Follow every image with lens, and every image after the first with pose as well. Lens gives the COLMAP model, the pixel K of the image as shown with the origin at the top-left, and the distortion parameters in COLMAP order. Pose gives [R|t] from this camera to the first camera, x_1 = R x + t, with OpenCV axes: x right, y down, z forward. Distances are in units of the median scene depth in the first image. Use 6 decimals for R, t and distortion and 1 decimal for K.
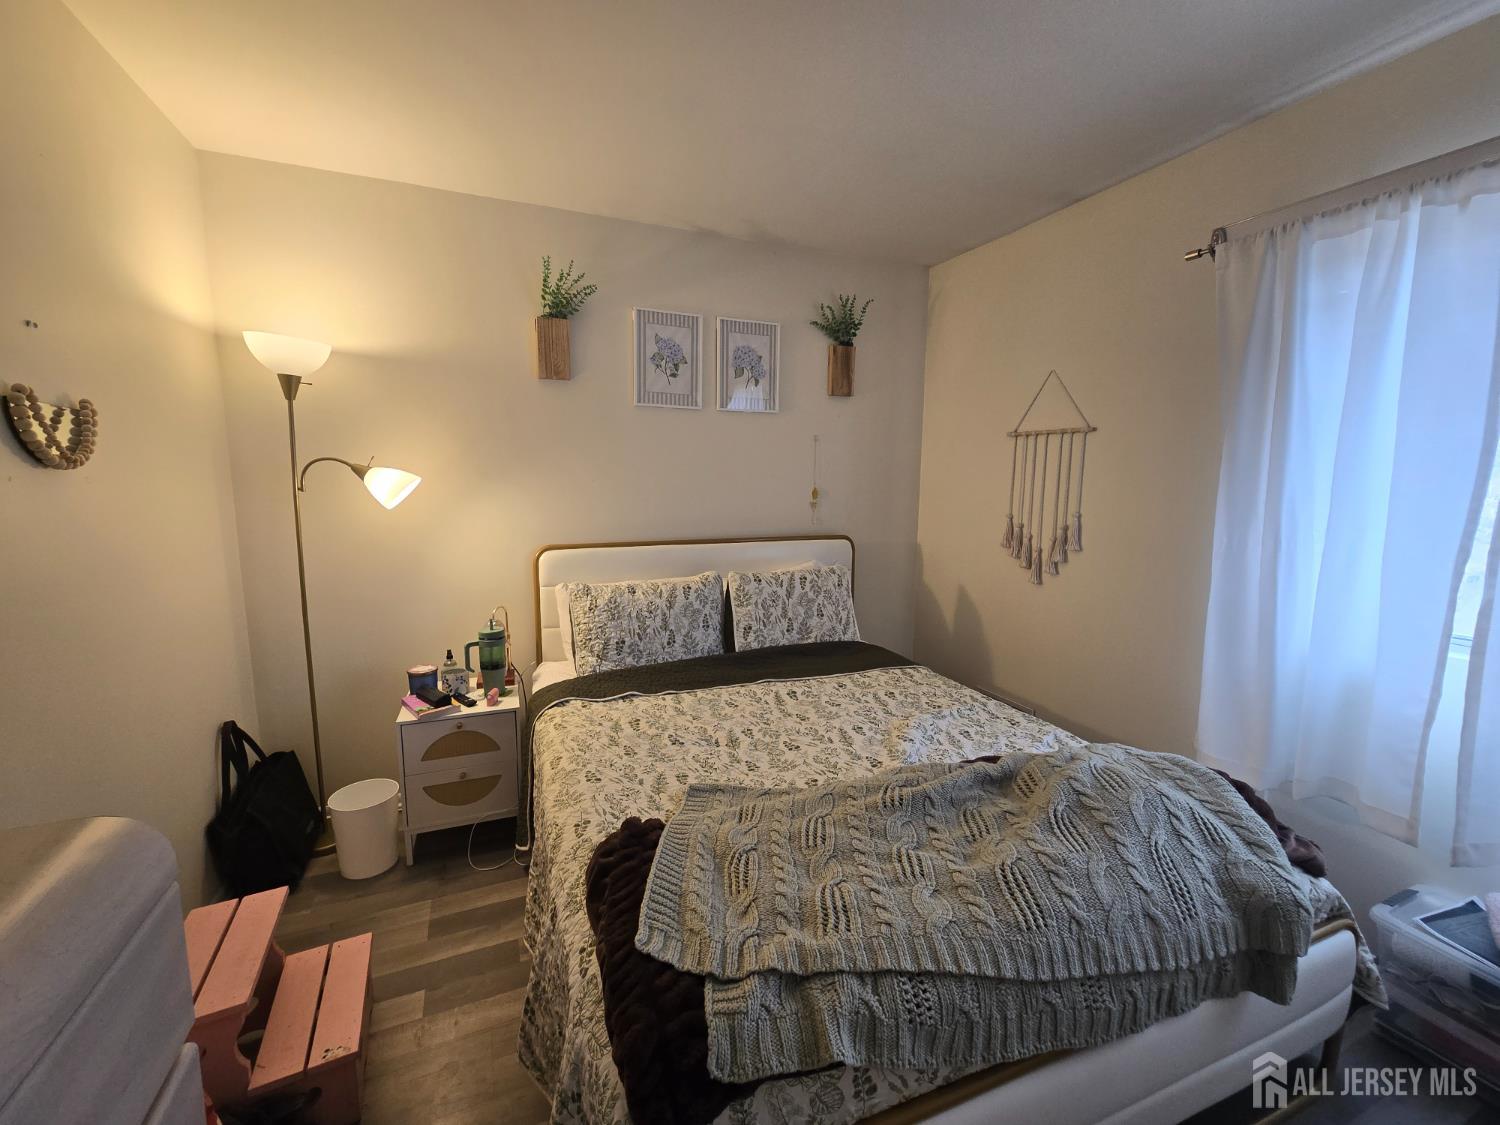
lens RADIAL K [[617.4, 0, 748.3], [0, 617.4, 561.7], [0, 0, 1]] dist [-0.003162, -0.000040]
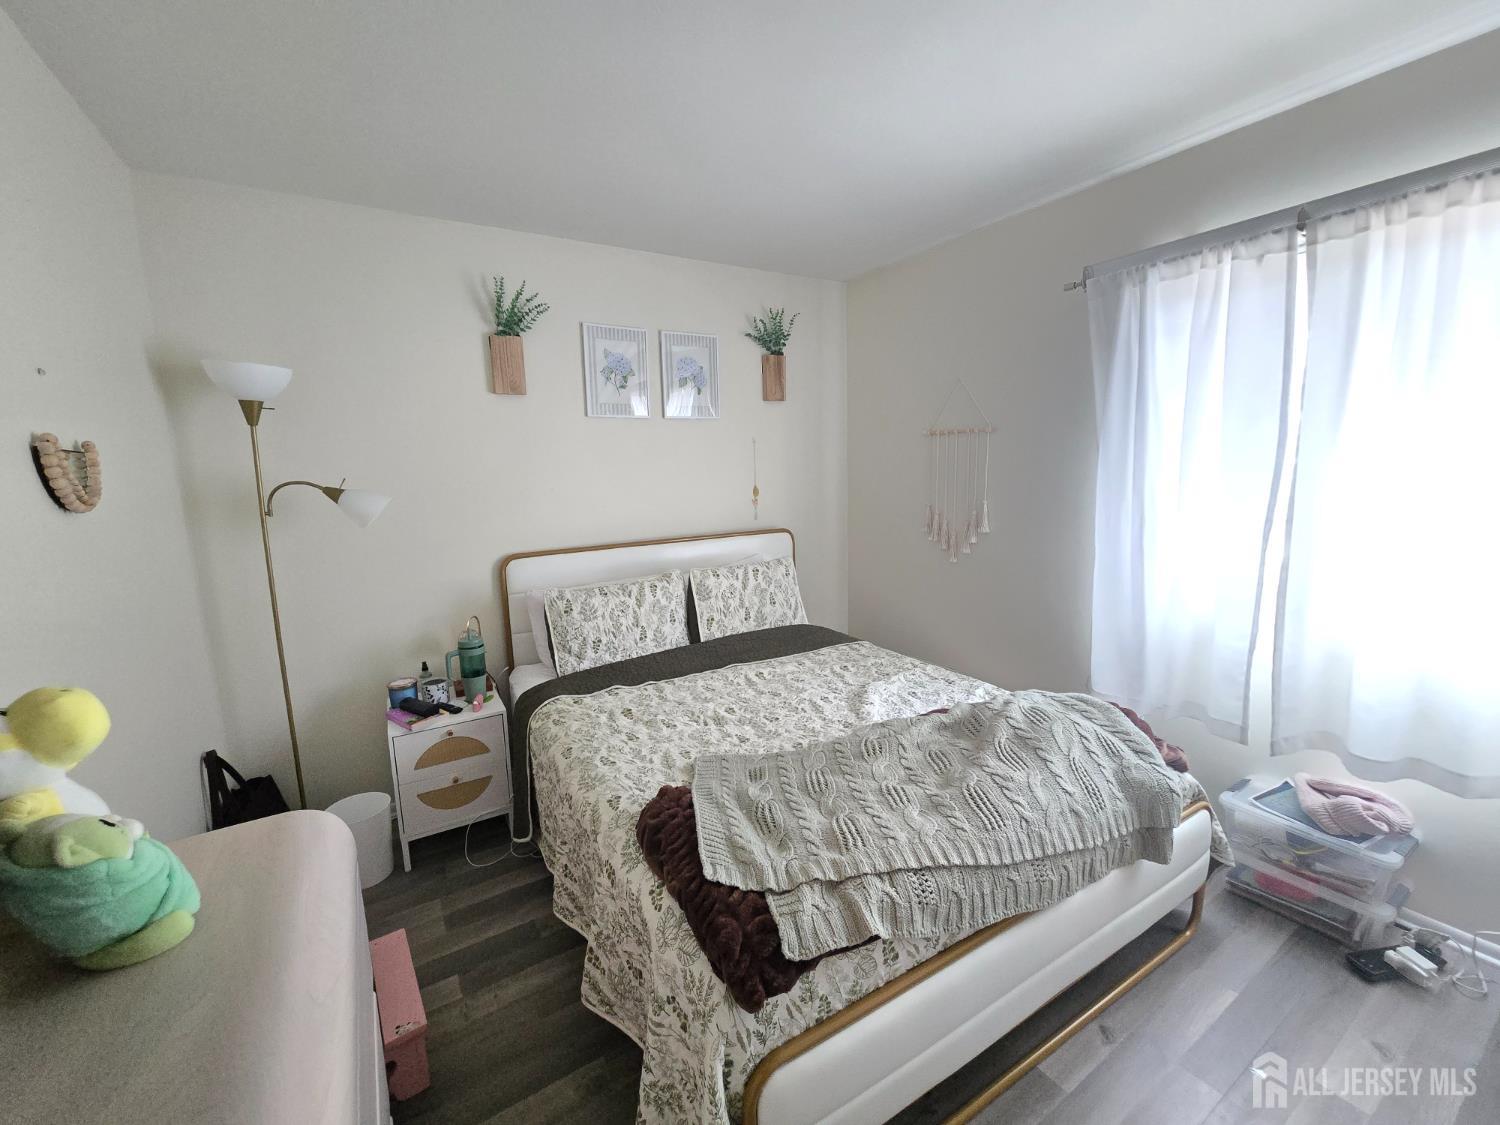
lens RADIAL K [[617.4, 0, 748.7], [0, 617.4, 560.8], [0, 0, 1]] dist [-0.003162, -0.000040]
pose [[0.987132, -0.059802, 0.148306, -0.146432], [0.057472, 0.998148, 0.019951, -0.022510], [-0.149225, -0.011171, 0.988740, -0.146050]]
